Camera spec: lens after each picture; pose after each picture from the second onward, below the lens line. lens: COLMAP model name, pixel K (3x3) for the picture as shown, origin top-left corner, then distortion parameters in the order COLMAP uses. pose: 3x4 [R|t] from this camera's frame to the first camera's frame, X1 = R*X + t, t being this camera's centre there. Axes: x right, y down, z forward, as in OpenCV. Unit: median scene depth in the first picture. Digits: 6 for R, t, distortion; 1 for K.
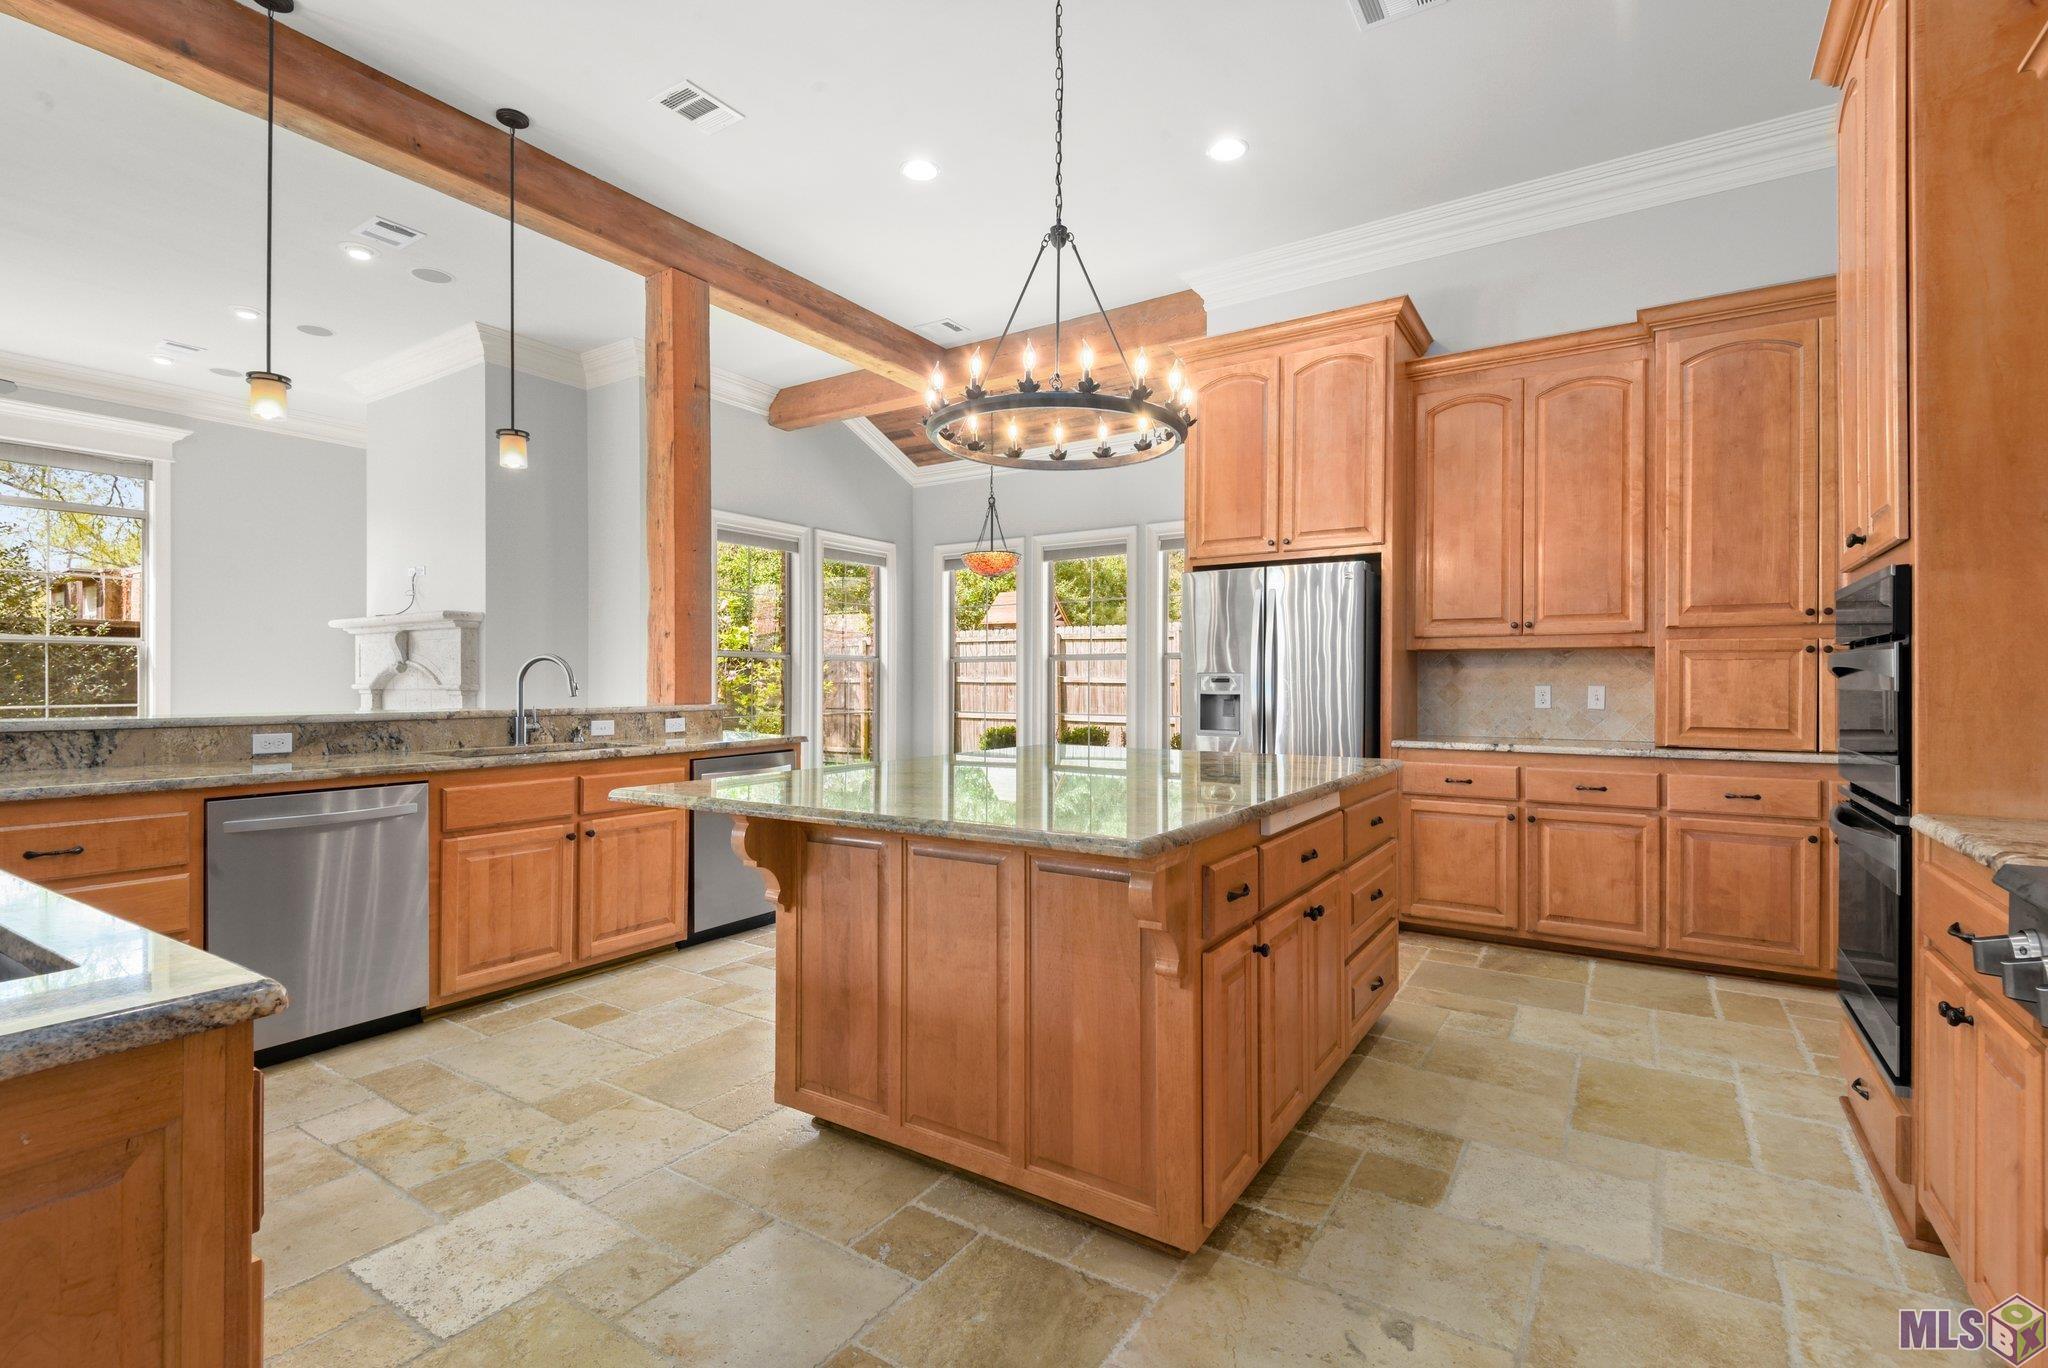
lens RADIAL K [[947.8, 0, 1023.5], [0, 947.8, 685.1], [0, 0, 1]] dist [0.012906, -0.002920]
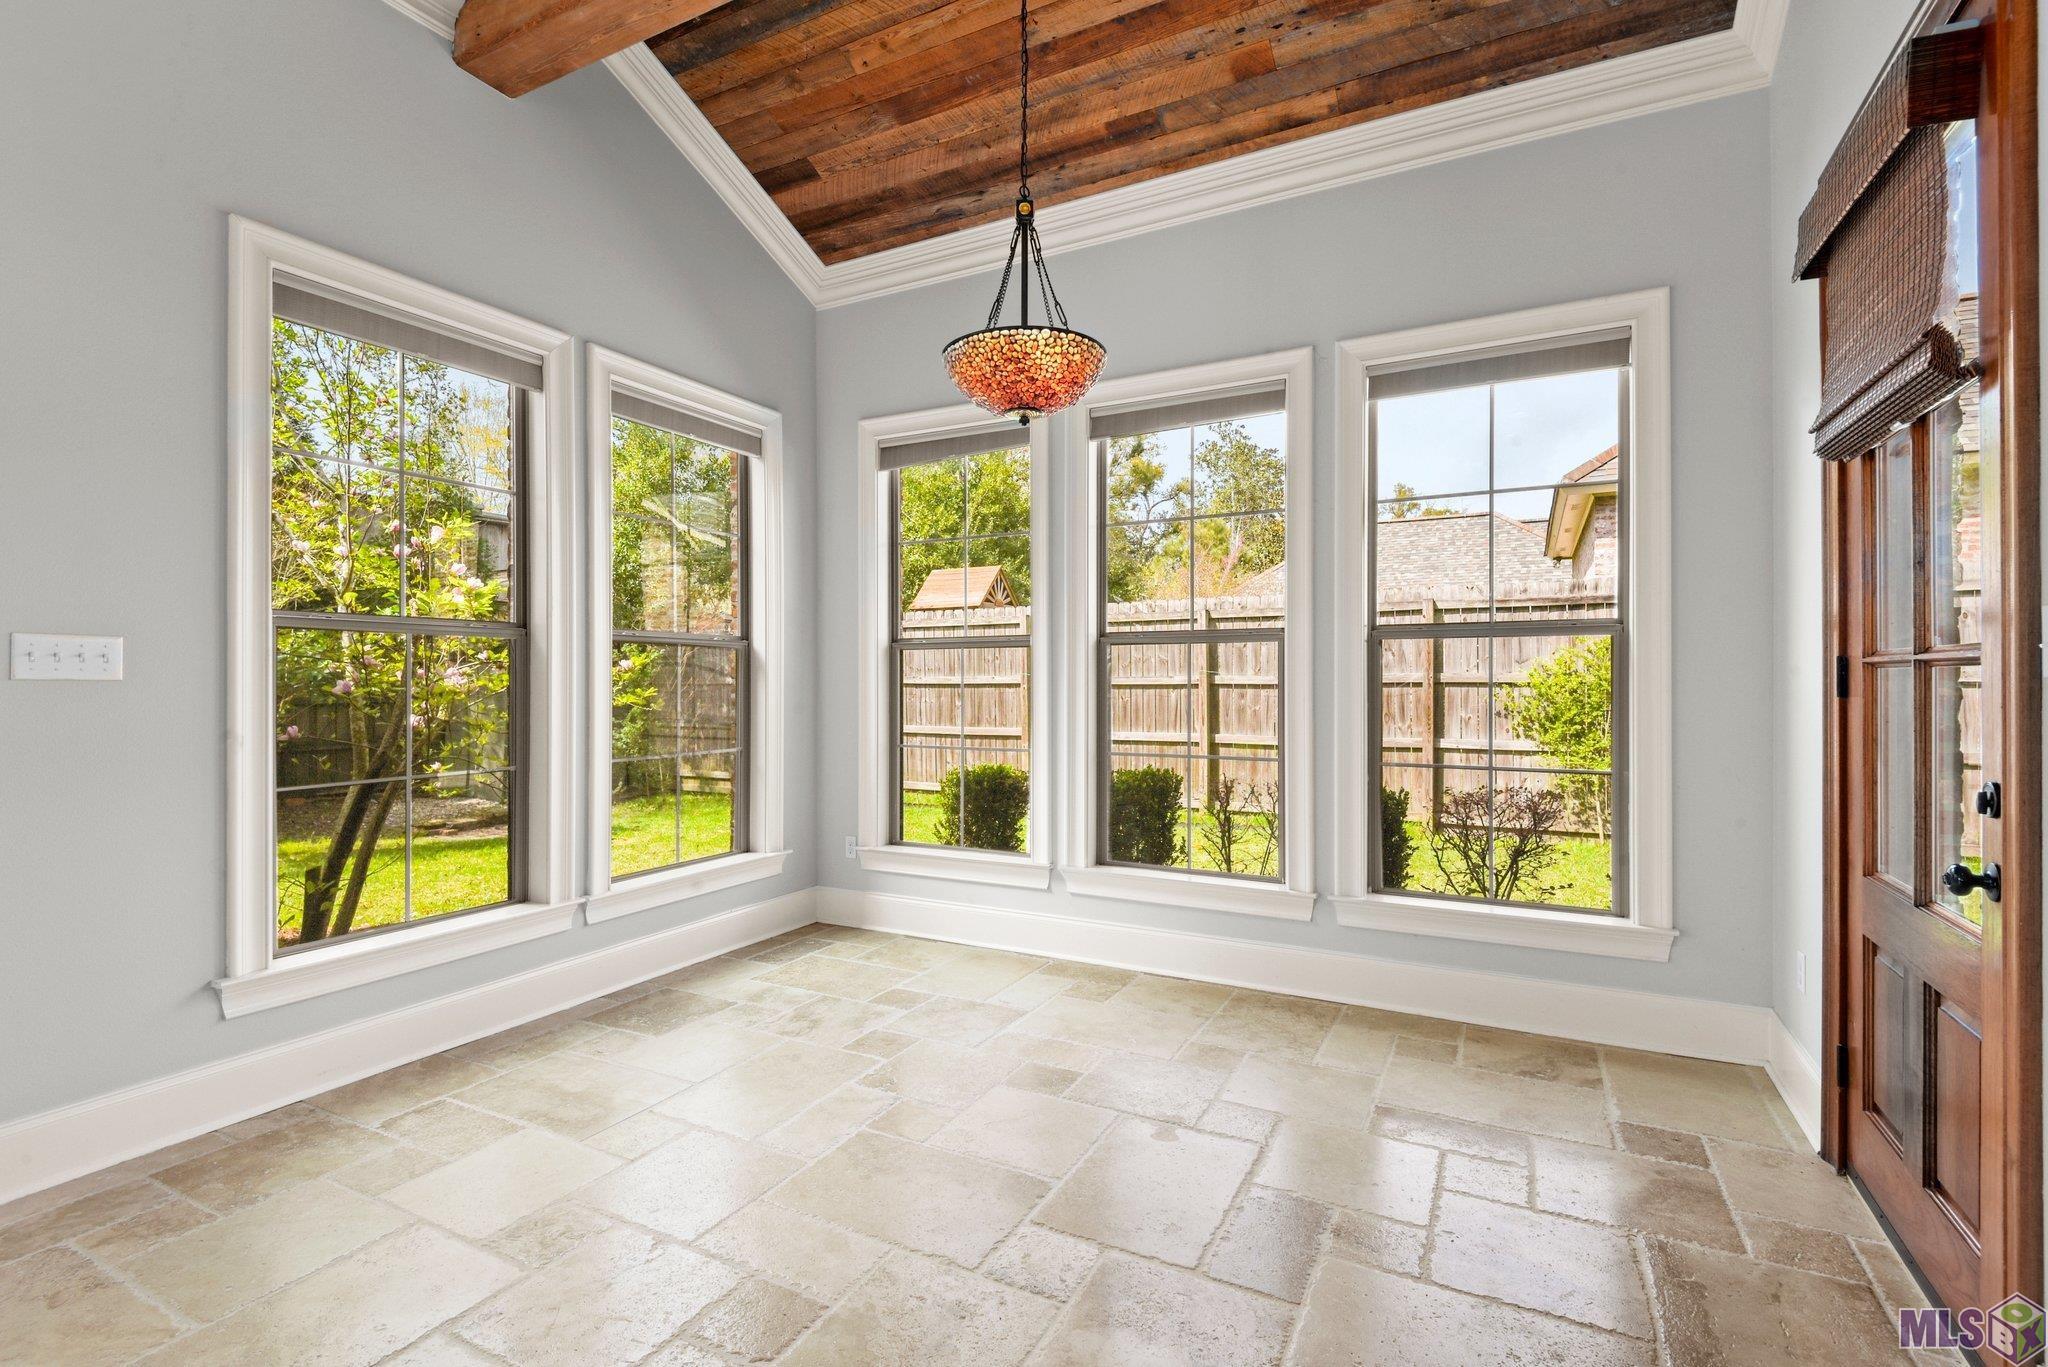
lens RADIAL K [[947.8, 0, 1027.3], [0, 947.8, 681.8], [0, 0, 1]] dist [0.012906, -0.002920]
pose [[0.995835, -0.002148, 0.091145, -0.051435], [0.002065, 0.999997, 0.001005, -0.006274], [-0.091147, -0.000813, 0.995837, 0.489386]]
